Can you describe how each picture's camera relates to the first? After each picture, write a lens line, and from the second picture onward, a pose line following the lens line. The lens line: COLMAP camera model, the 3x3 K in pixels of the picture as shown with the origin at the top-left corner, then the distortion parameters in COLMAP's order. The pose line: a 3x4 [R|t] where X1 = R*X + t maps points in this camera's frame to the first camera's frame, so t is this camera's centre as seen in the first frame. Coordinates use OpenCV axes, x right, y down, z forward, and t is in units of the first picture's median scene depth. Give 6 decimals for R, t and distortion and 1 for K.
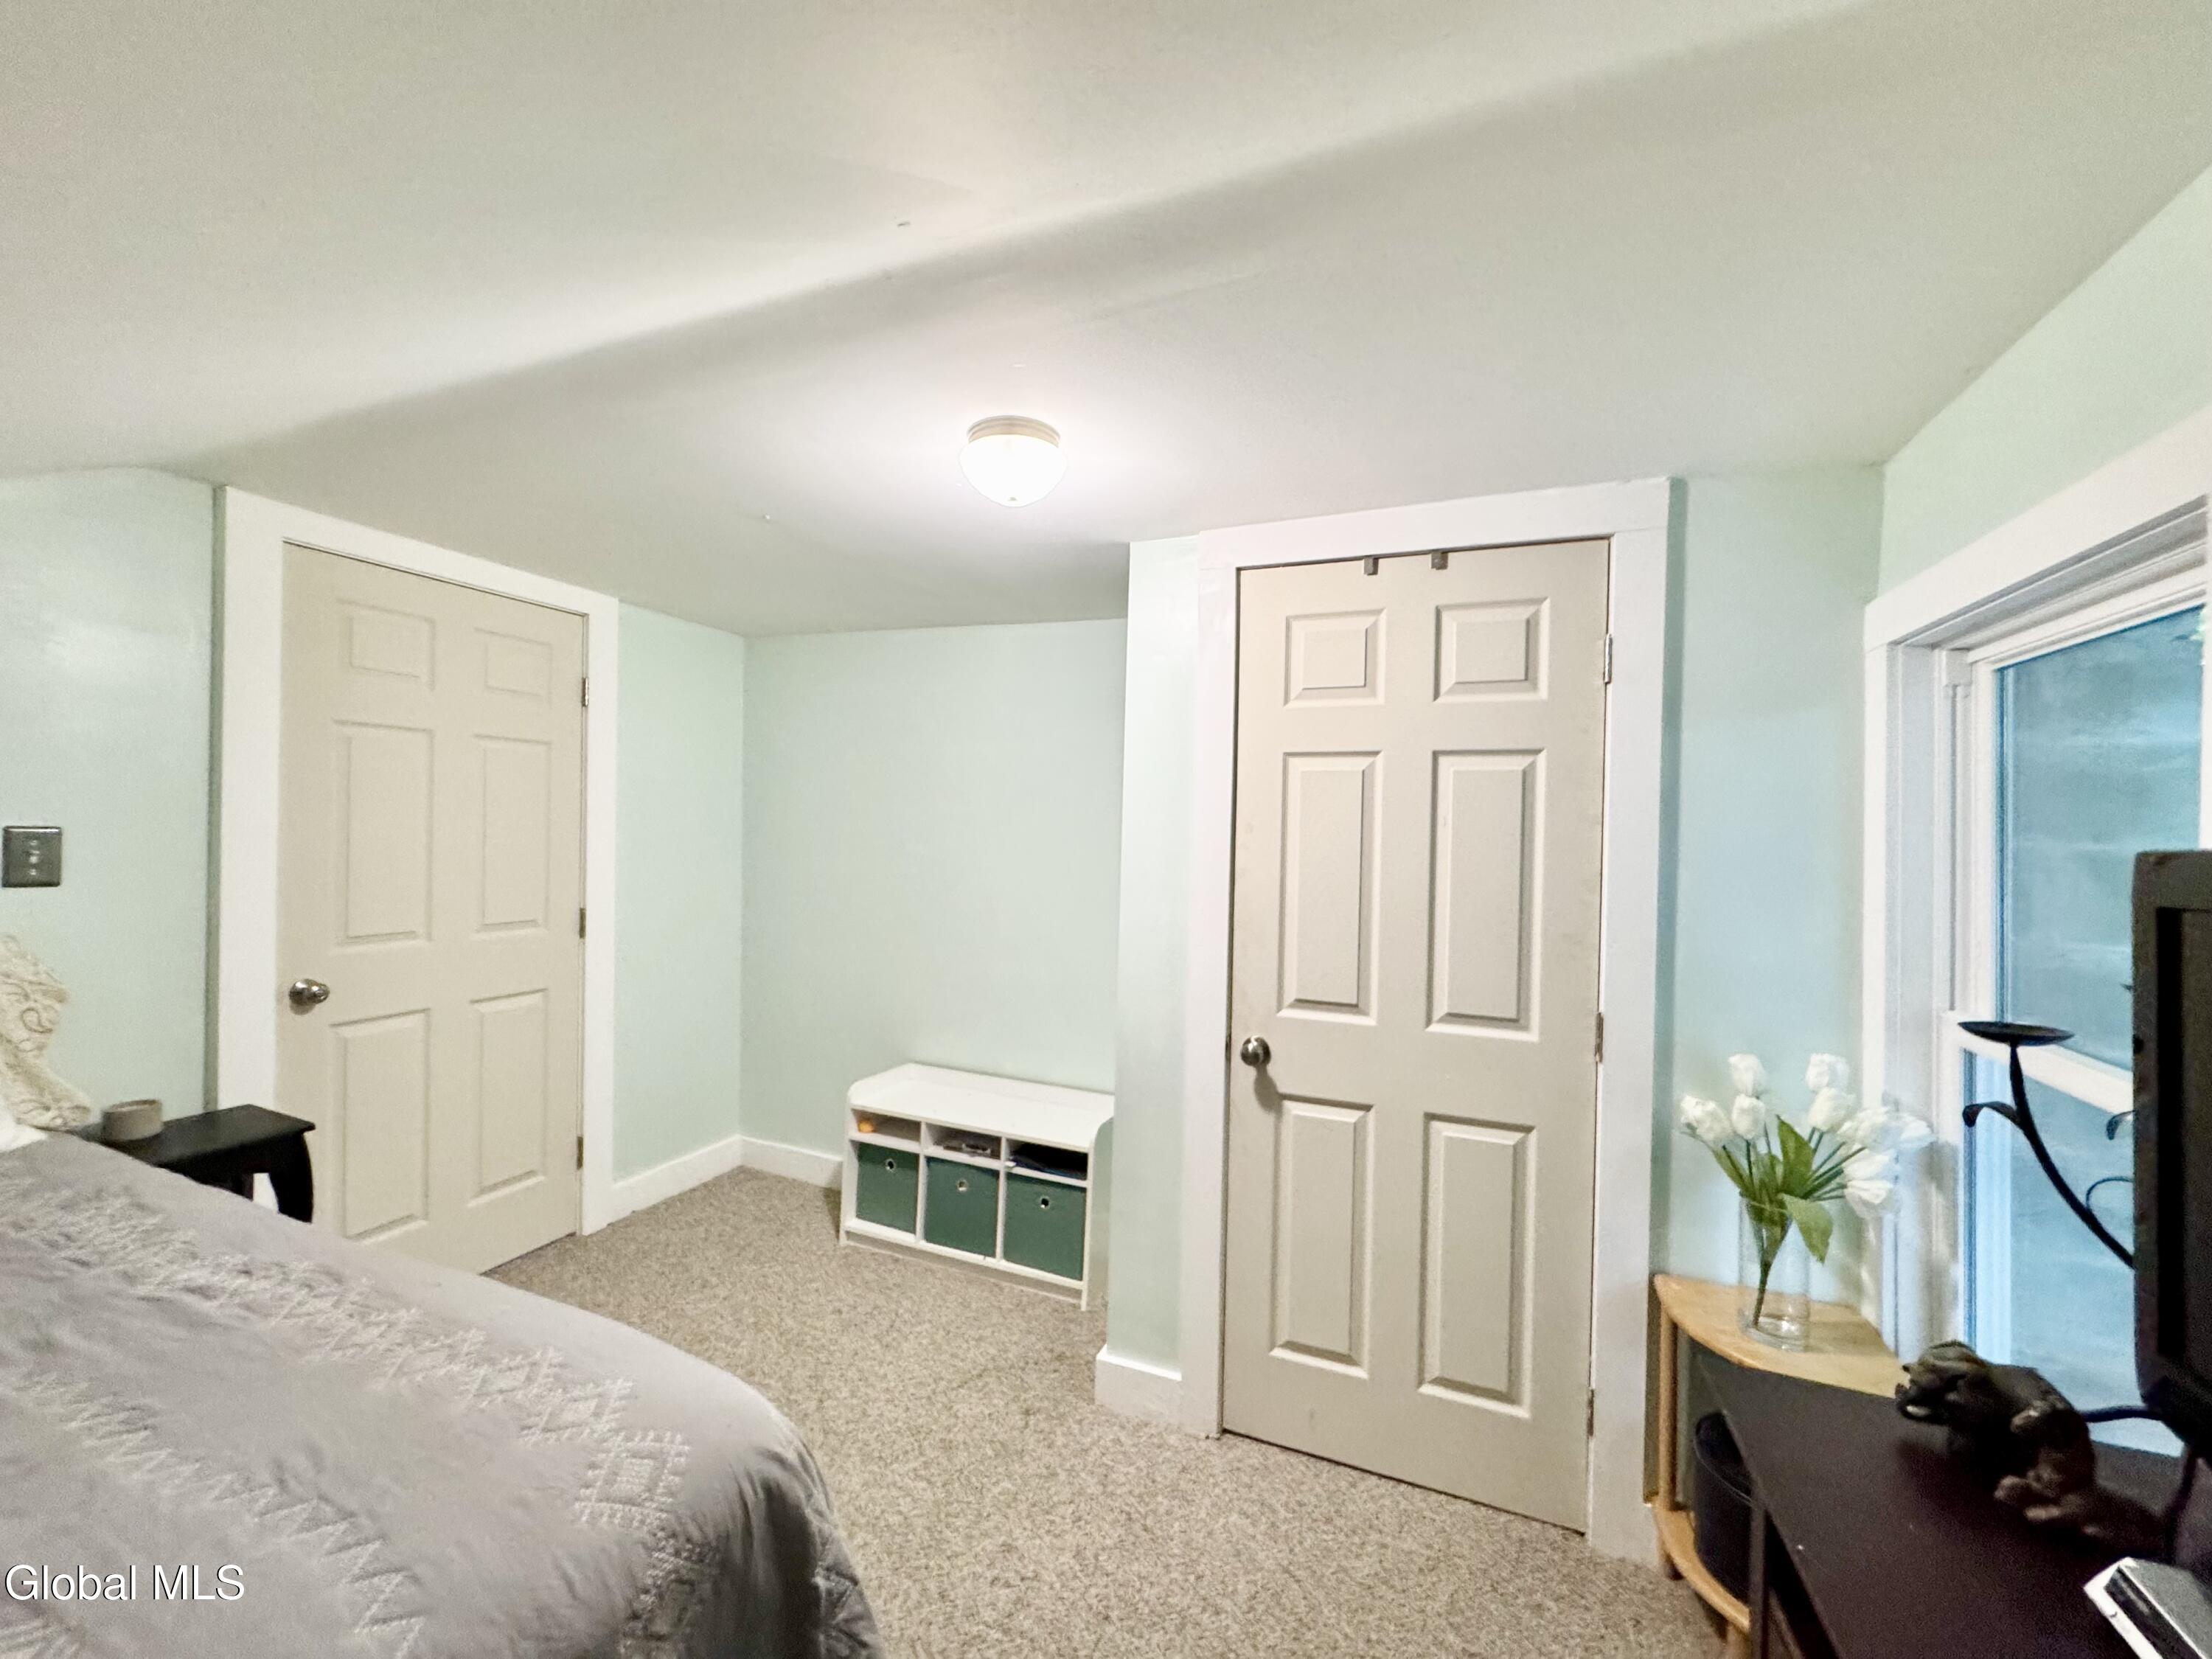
lens RADIAL K [[875.6, 0, 1102.4], [0, 875.6, 832.4], [0, 0, 1]] dist [-0.000042, 0.000101]
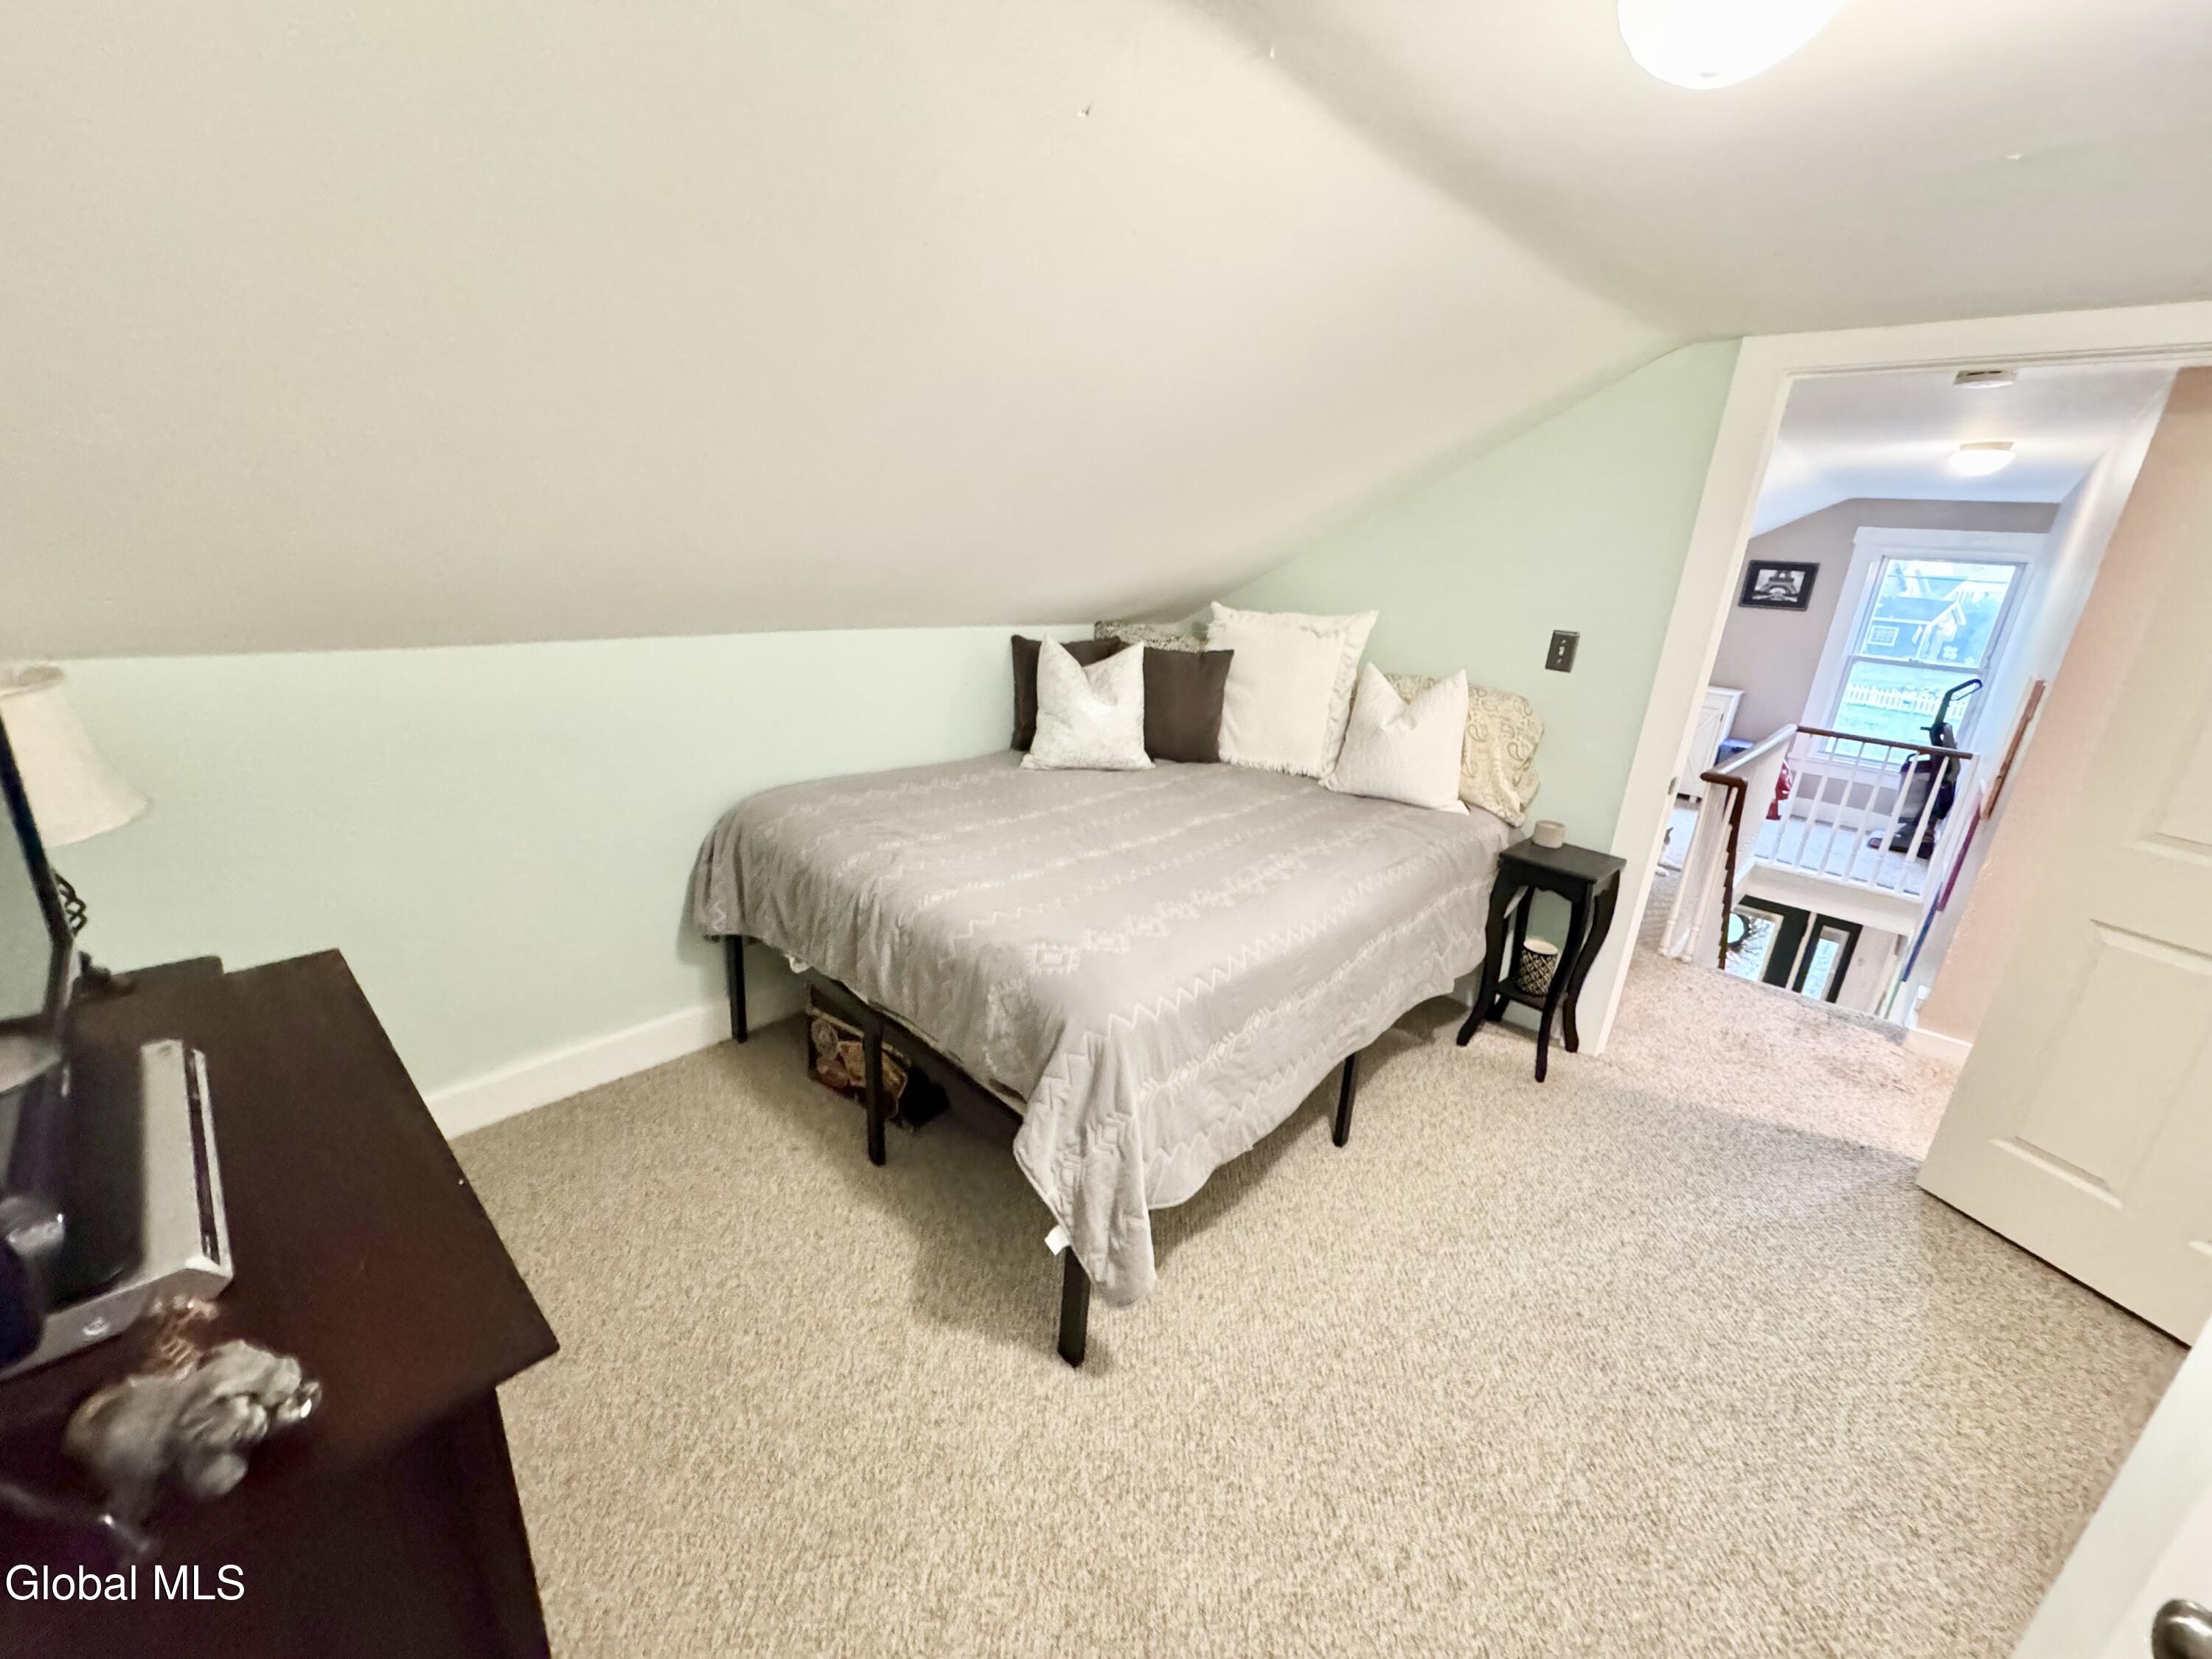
lens RADIAL K [[852.8, 0, 1106.0], [0, 852.8, 829.5], [0, 0, 1]] dist [-0.000642, -0.000063]
pose [[-0.342771, 0.230593, -0.910678, 0.367955], [-0.091030, 0.956691, 0.276507, -0.024432], [0.934998, 0.177678, -0.306935, 0.538461]]
